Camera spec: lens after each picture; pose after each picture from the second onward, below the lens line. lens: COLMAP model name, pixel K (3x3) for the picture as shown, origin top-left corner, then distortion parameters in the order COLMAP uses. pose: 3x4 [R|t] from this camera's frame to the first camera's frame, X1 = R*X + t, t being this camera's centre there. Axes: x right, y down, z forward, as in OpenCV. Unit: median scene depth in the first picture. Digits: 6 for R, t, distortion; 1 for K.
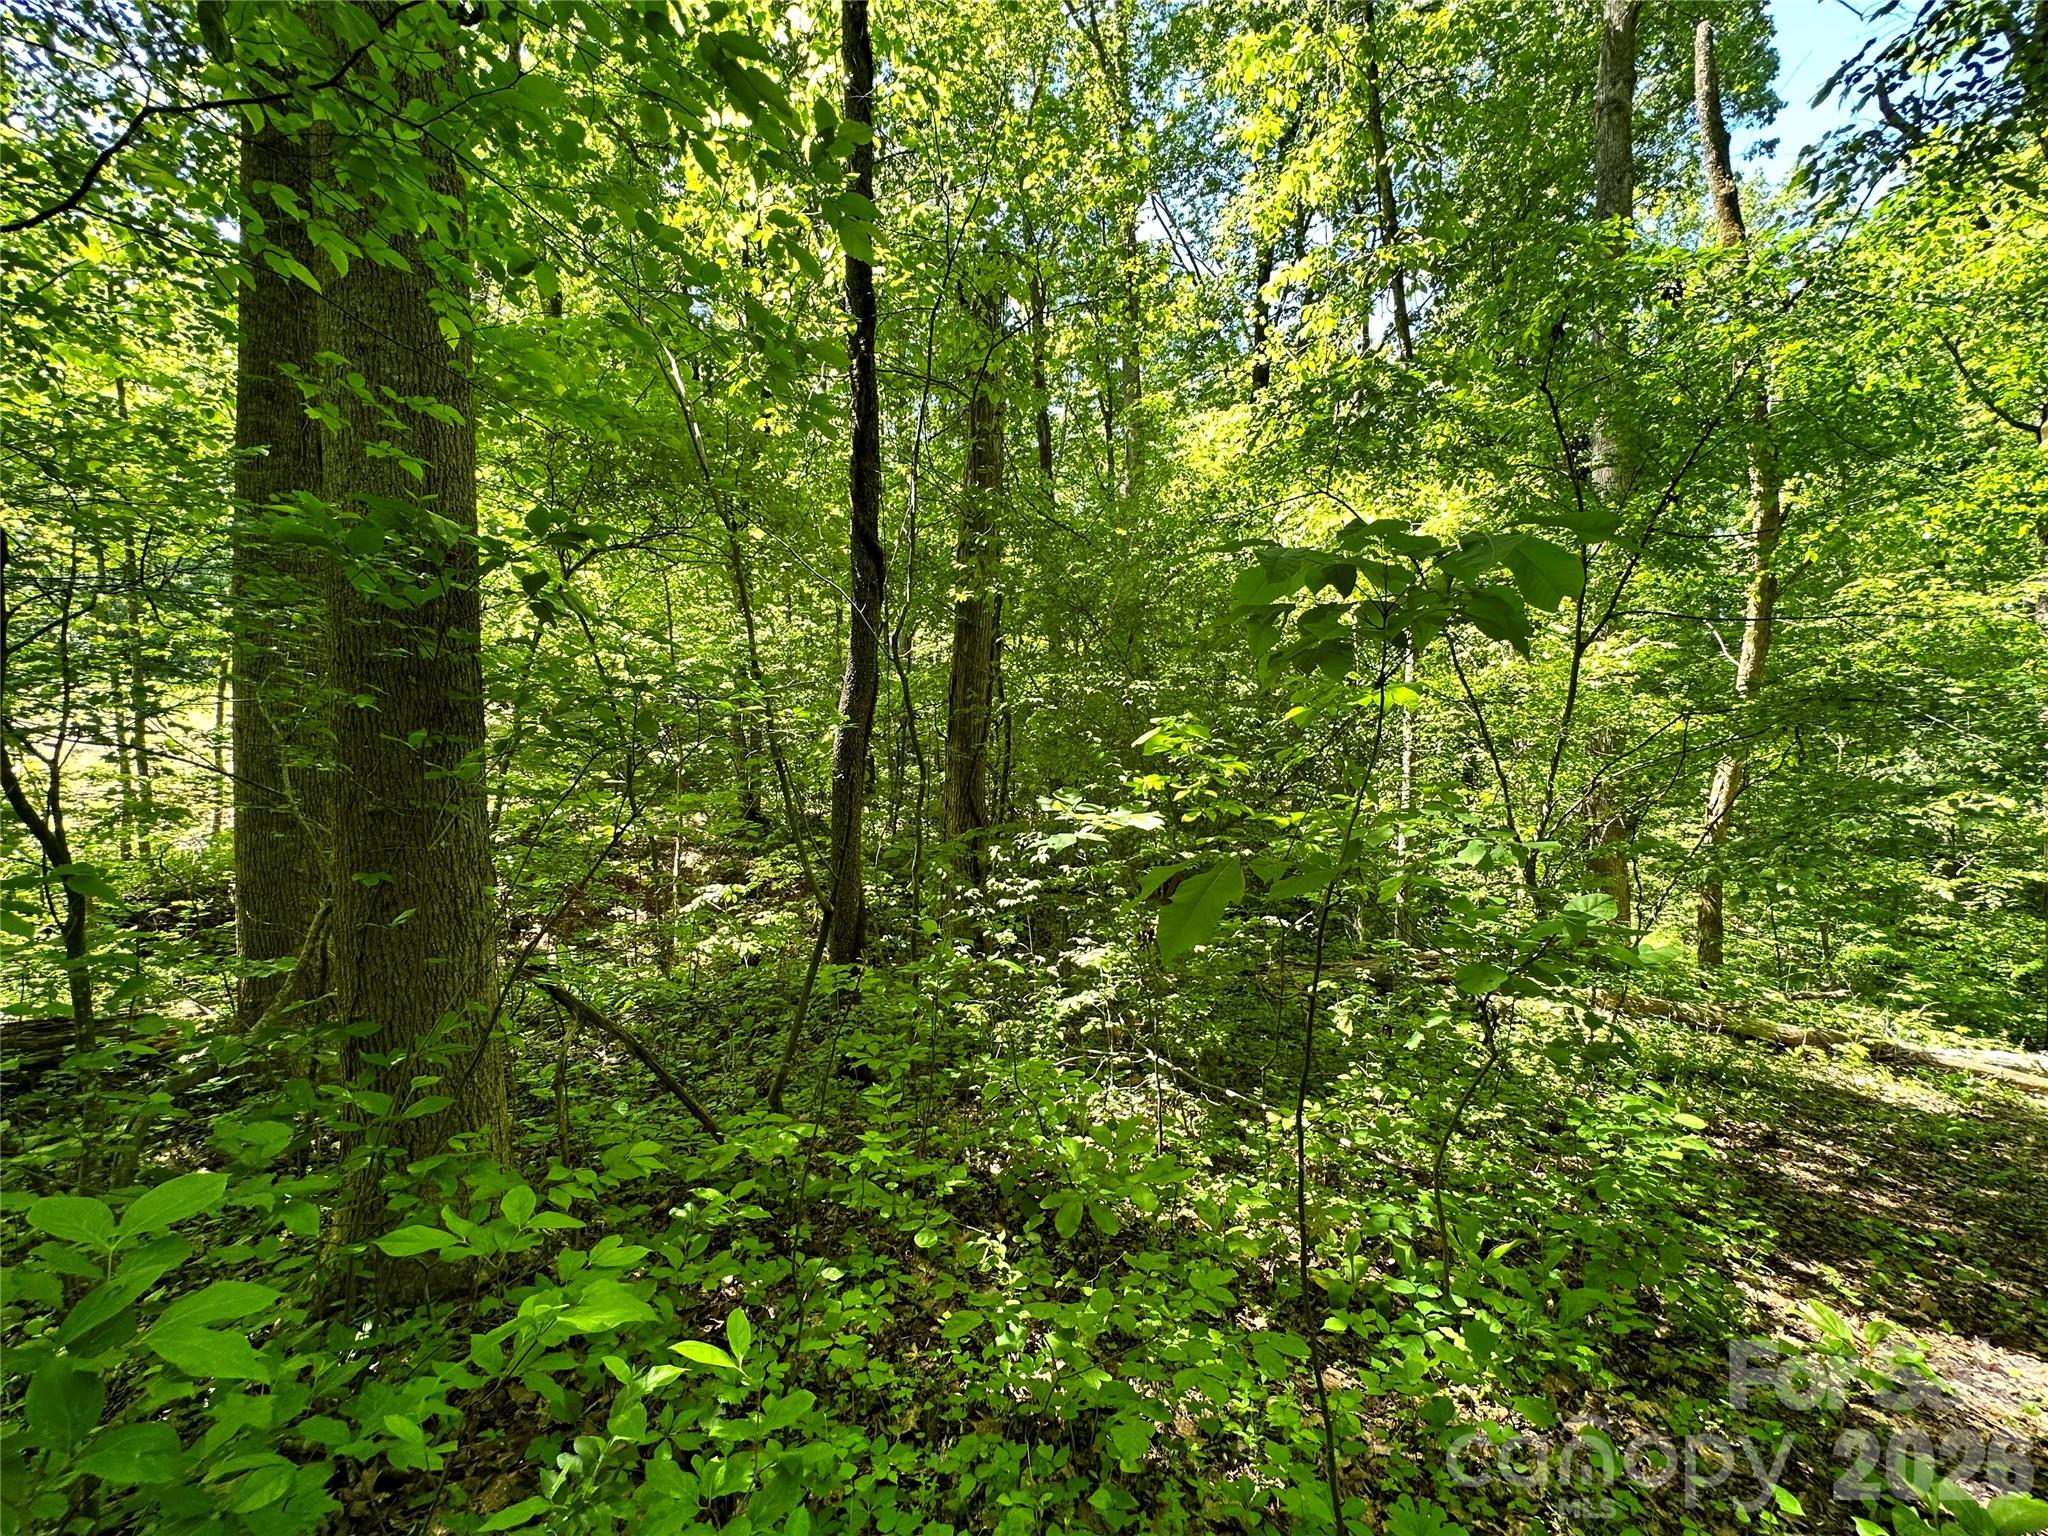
lens RADIAL K [[811.5, 0, 1023.8], [0, 811.5, 767.7], [0, 0, 1]] dist [-0.004027, 0.000826]
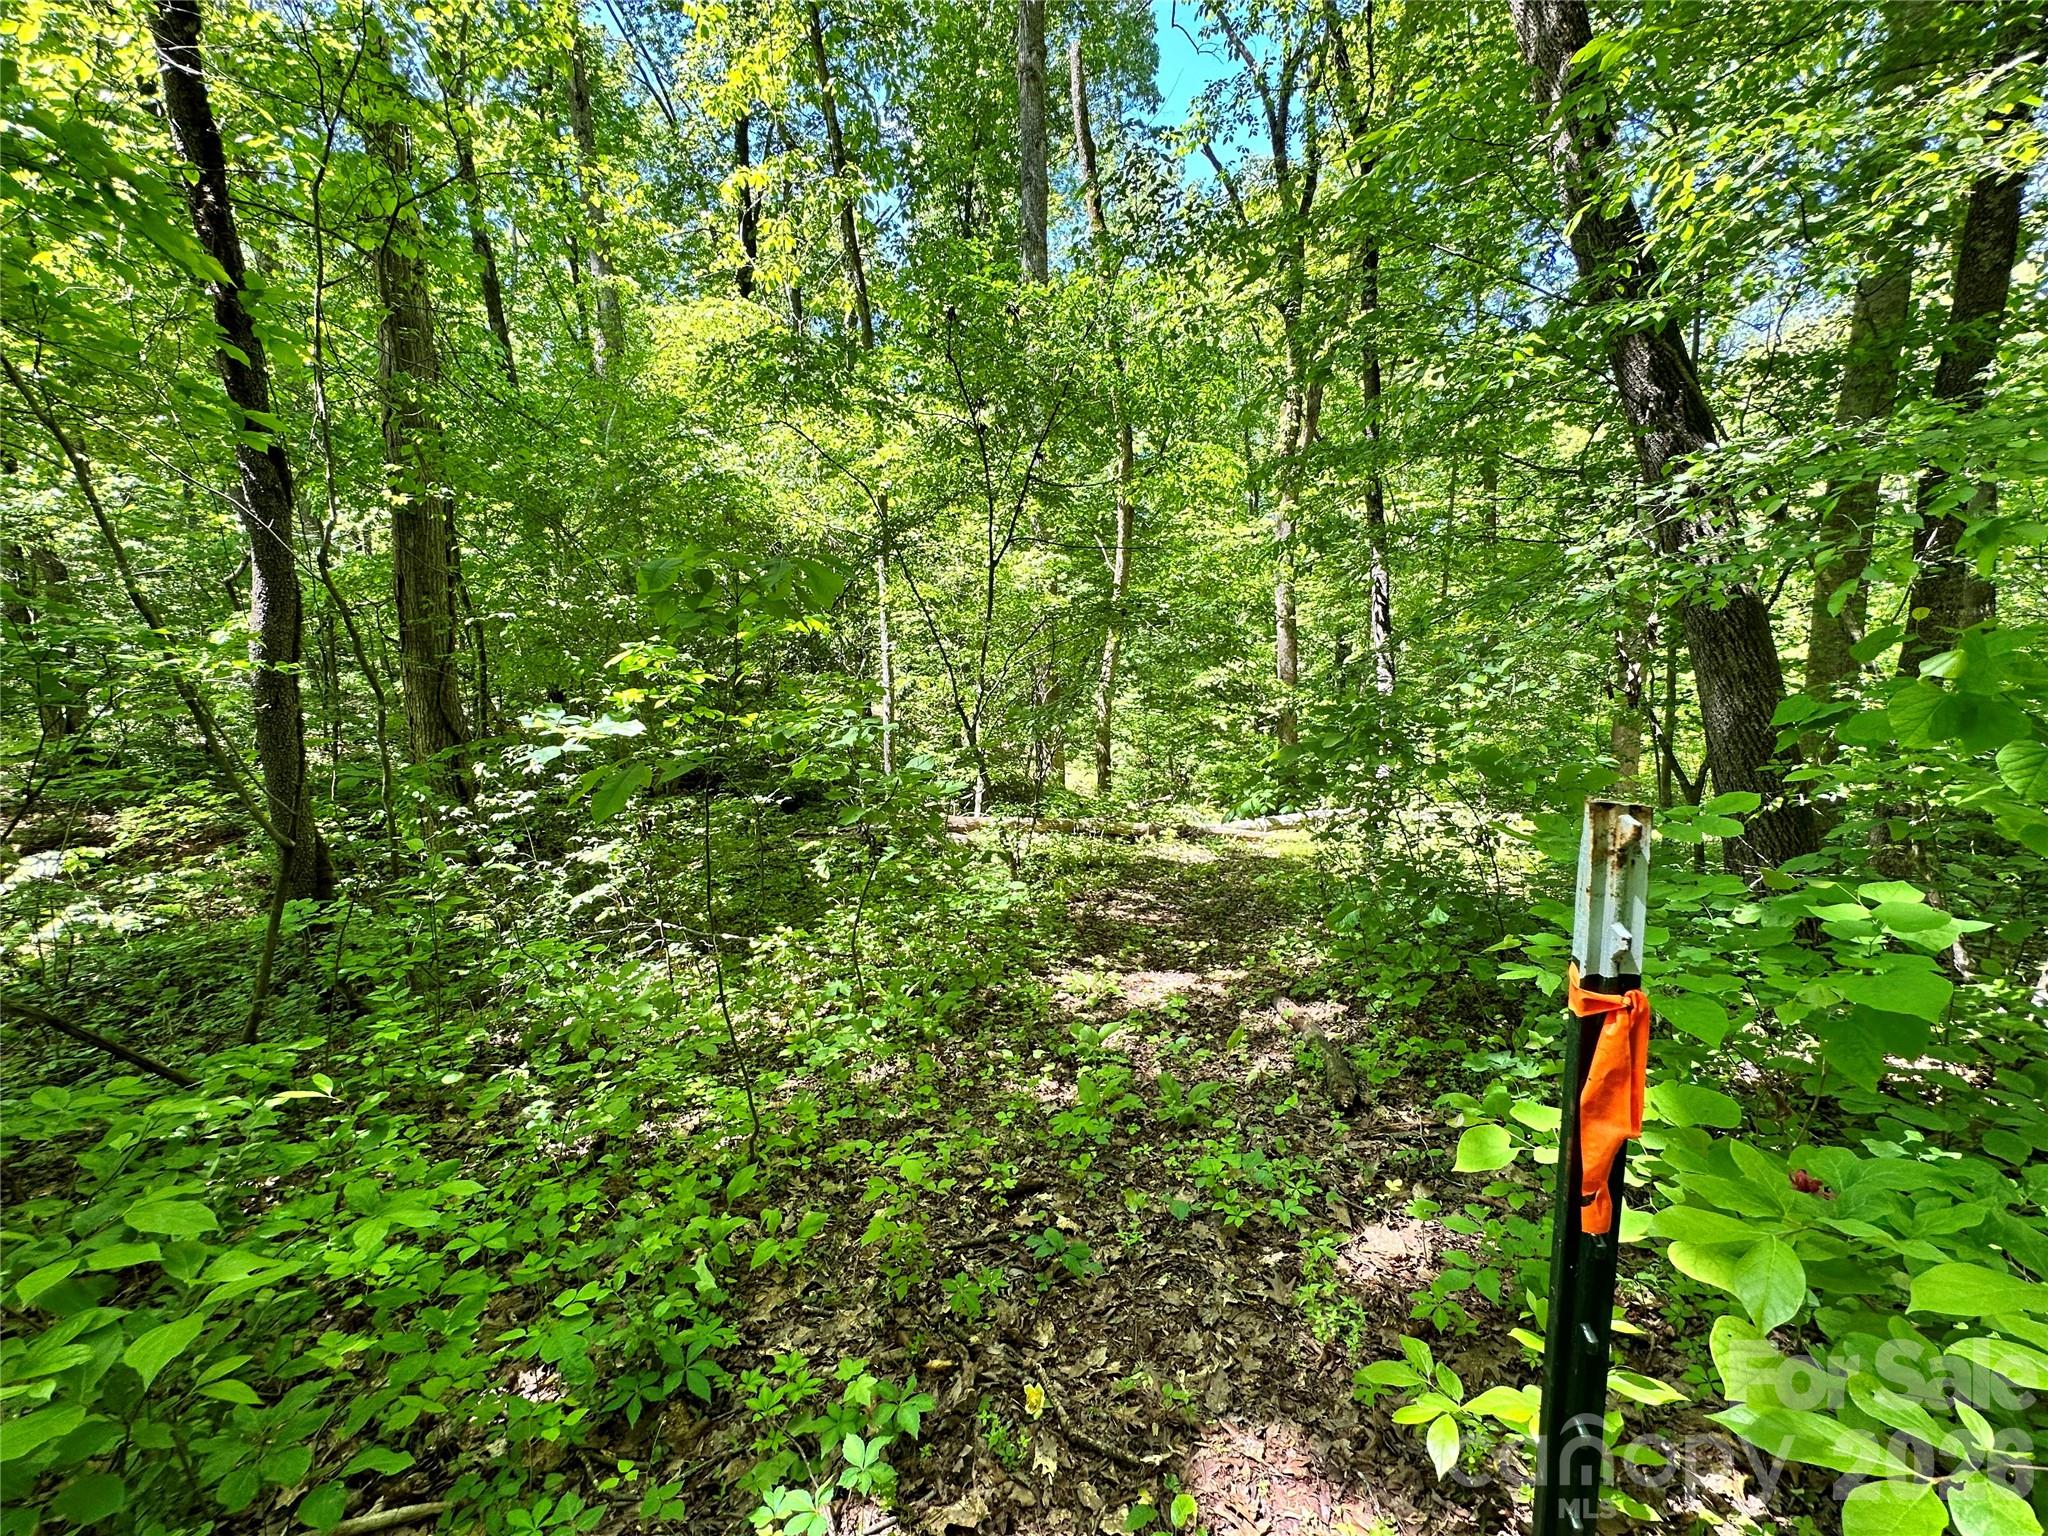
lens RADIAL K [[811.5, 0, 1022.4], [0, 811.5, 768.3], [0, 0, 1]] dist [-0.004027, 0.000826]
pose [[0.848391, -0.113050, 0.517158, 0.015543], [0.038976, 0.987619, 0.151954, -0.024446], [-0.527934, -0.108759, 0.842293, -0.208374]]
